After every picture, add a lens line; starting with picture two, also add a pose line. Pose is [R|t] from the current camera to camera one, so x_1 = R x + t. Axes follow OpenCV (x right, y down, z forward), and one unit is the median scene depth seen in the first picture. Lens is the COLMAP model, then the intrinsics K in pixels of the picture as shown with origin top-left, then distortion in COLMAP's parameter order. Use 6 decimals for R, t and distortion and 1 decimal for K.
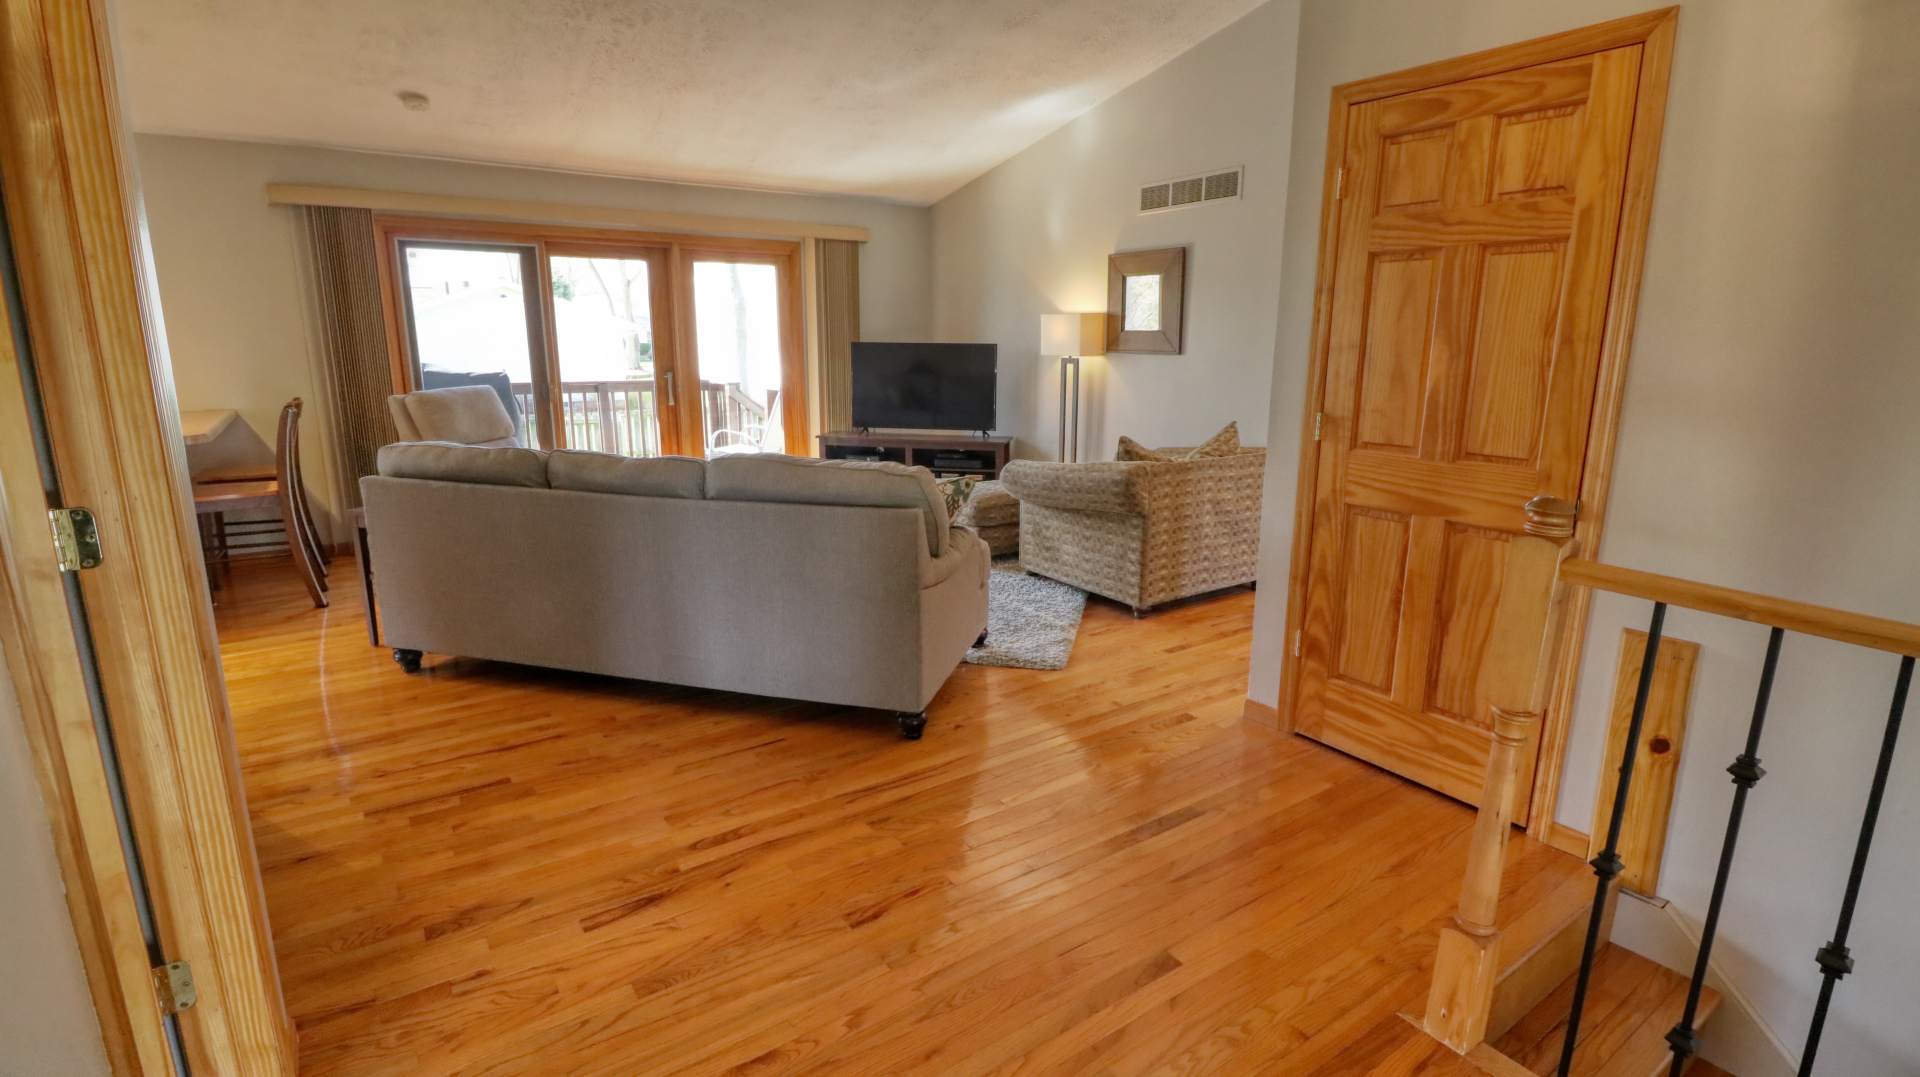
lens RADIAL K [[887.1, 0, 972.2], [0, 887.1, 531.1], [0, 0, 1]] dist [-0.000313, -0.005817]
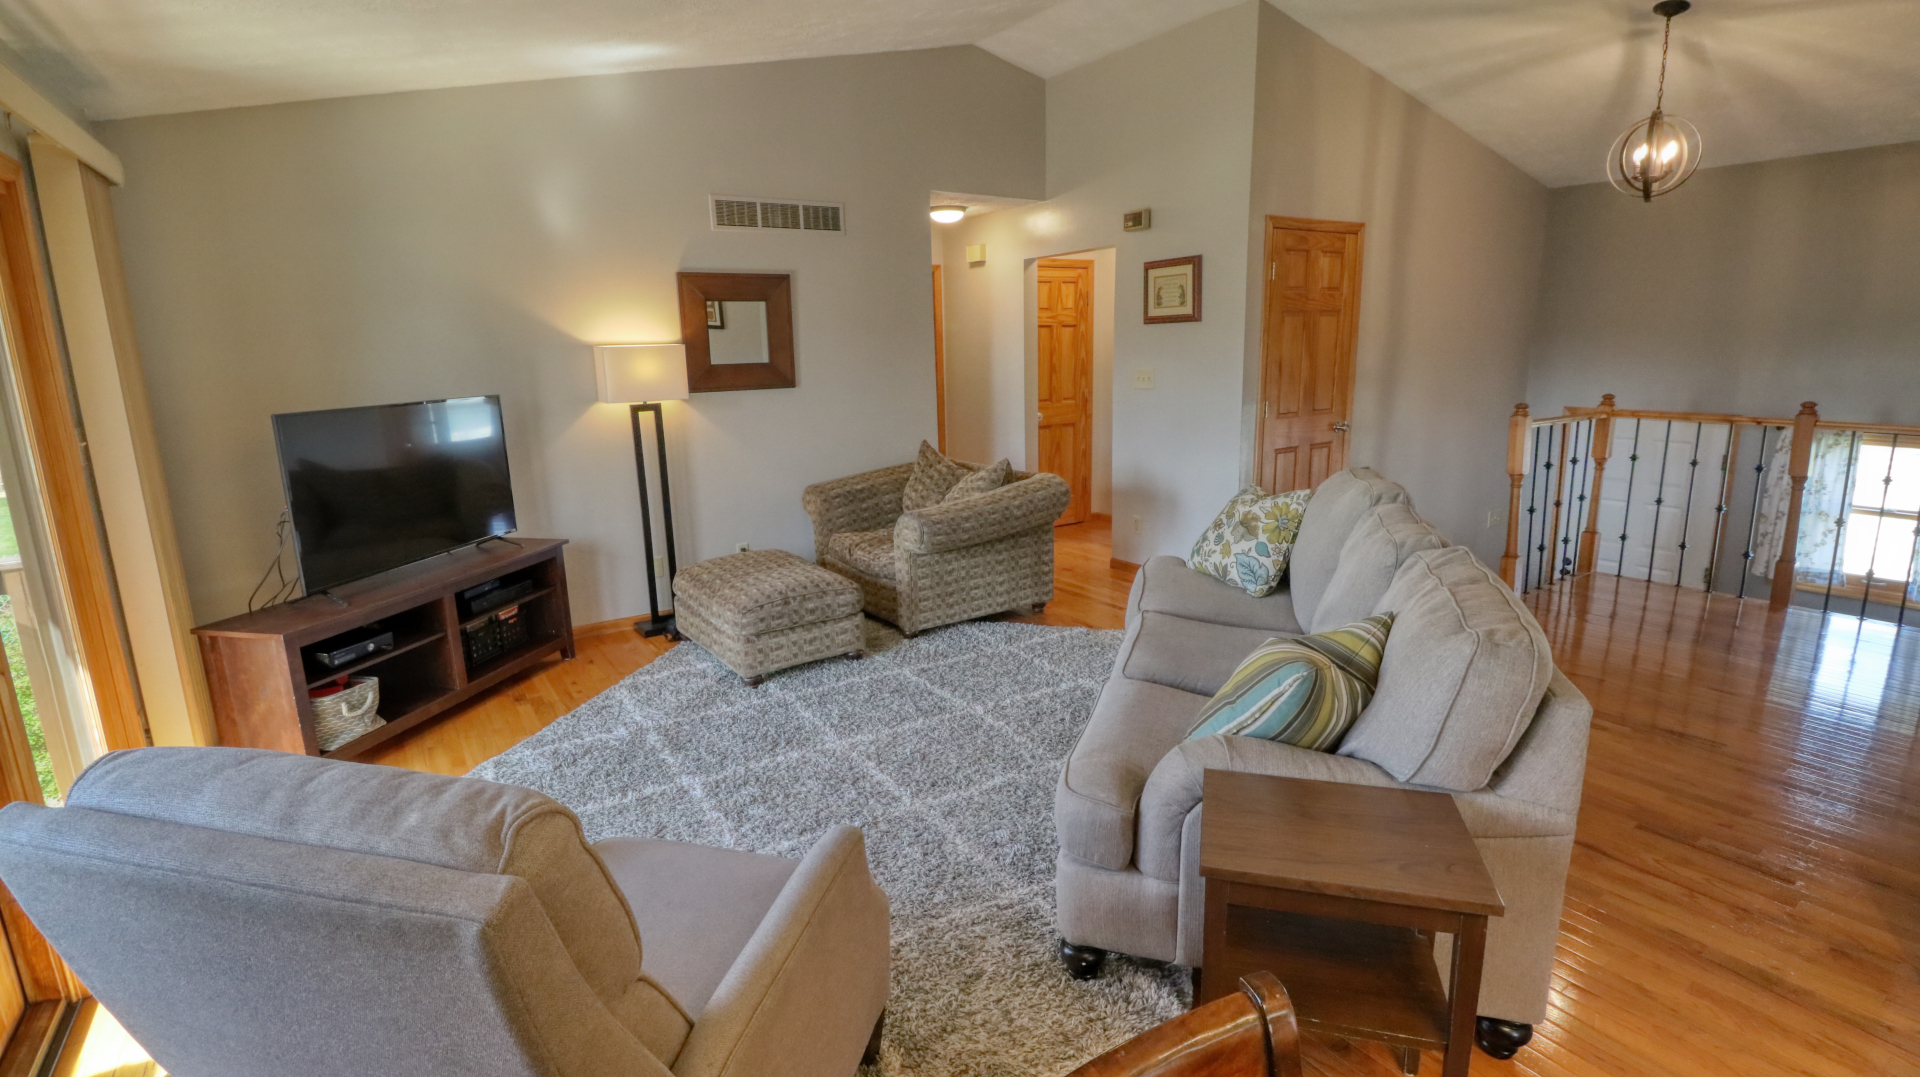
lens RADIAL K [[887.1, 0, 957.9], [0, 887.1, 529.1], [0, 0, 1]] dist [-0.000313, -0.005817]
pose [[0.025127, -0.213937, 0.976524, -0.768851], [0.240323, 0.949479, 0.201828, -0.219109], [-0.970368, 0.229610, 0.075271, 0.851752]]
